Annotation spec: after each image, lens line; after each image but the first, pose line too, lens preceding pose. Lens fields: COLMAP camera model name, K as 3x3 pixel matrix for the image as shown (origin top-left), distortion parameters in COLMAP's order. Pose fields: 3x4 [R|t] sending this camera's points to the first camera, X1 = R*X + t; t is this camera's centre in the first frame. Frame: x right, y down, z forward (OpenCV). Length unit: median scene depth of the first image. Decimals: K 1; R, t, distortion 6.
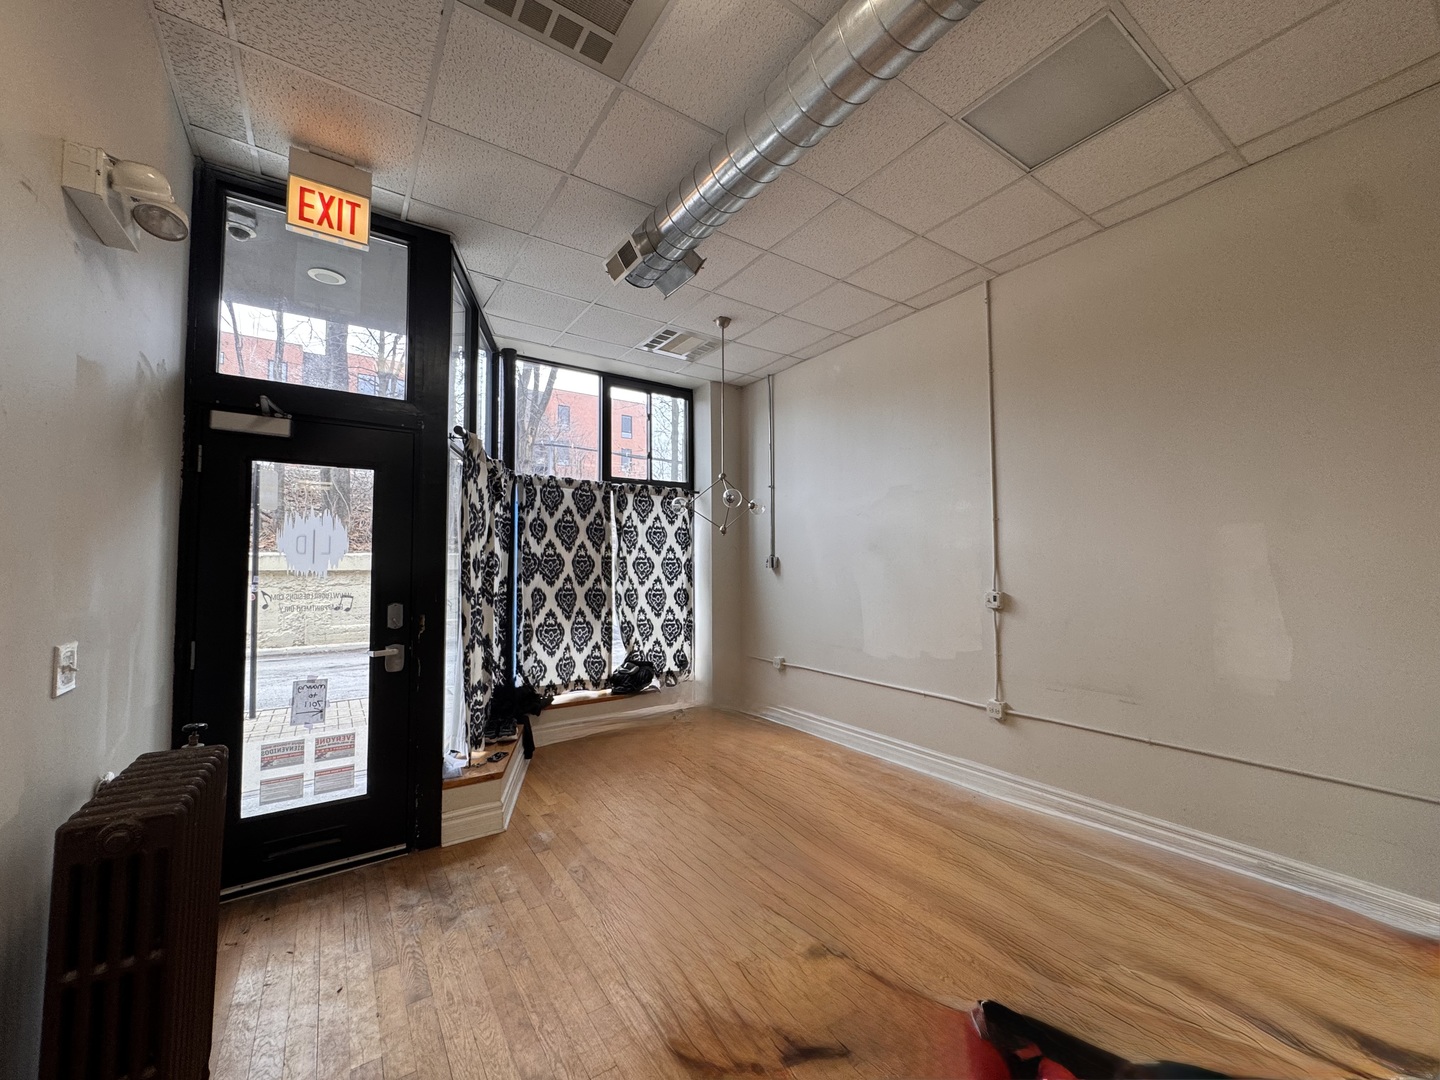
lens RADIAL K [[573.2, 0, 715.1], [0, 573.2, 543.3], [0, 0, 1]] dist [0.002395, -0.000609]
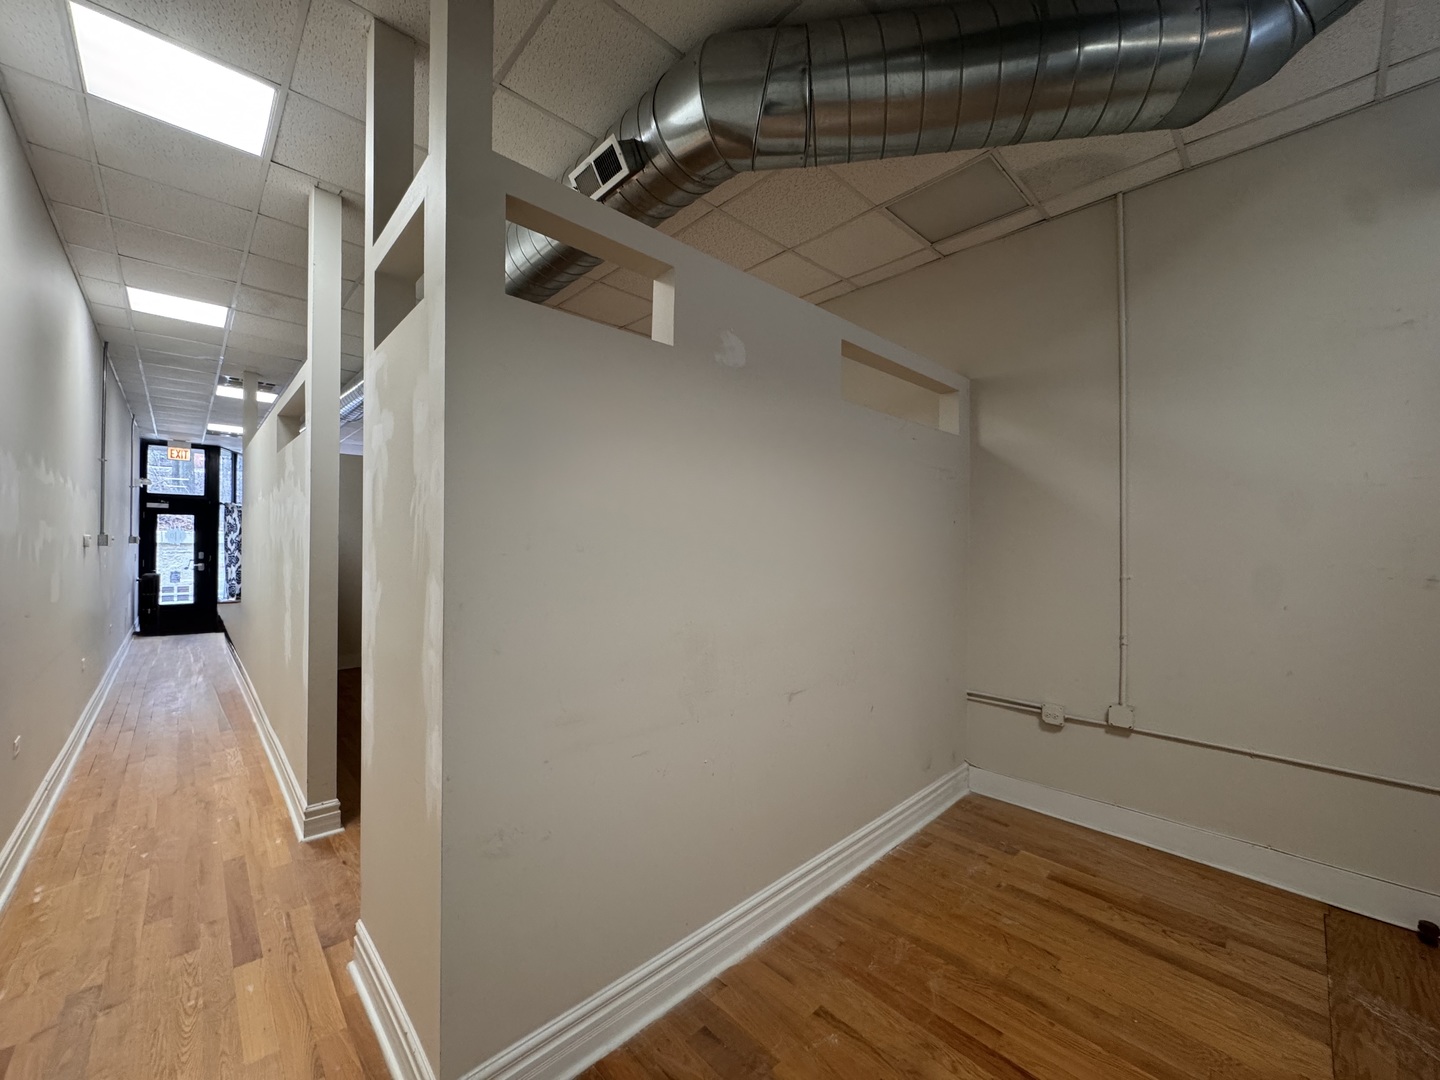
lens RADIAL K [[573.2, 0, 725.3], [0, 573.2, 543.1], [0, 0, 1]] dist [0.002395, -0.000609]
pose [[0.986648, 0.013384, 0.162318, 2.217190], [-0.019593, 0.999134, 0.036713, -0.156263], [-0.161686, -0.039403, 0.986055, -3.255358]]
